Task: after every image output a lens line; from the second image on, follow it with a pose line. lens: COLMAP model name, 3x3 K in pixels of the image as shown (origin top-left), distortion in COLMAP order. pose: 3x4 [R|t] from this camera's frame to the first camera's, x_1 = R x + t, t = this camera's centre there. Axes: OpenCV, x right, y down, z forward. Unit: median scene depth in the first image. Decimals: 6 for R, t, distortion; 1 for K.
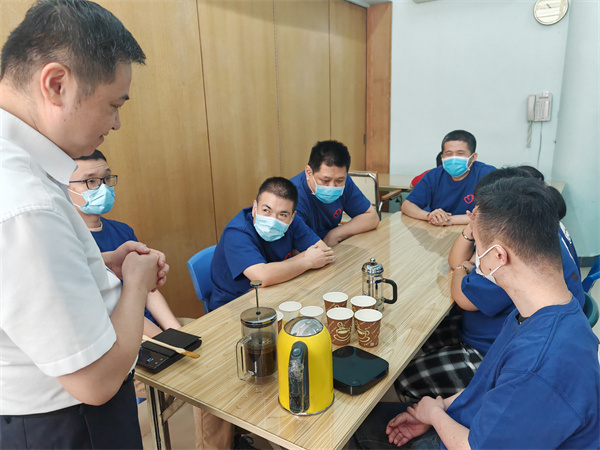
lens RADIAL K [[469.5, 0, 300.0], [0, 469.5, 225.0], [0, 0, 1]] dist [-0.001833, -0.008247]
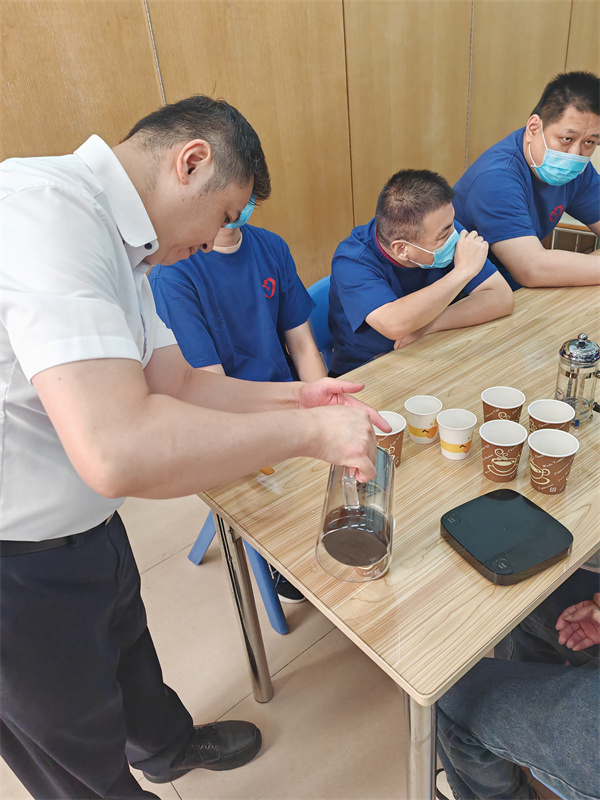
lens RADIAL K [[626.0, 0, 300.0], [0, 626.0, 400.0], [0, 0, 1]] dist [-0.001833, -0.008247]
pose [[0.947636, 0.110120, -0.299765, 0.067472], [-0.015588, 0.953499, 0.300993, -0.073644], [0.318971, -0.280560, 0.905287, 0.199345]]
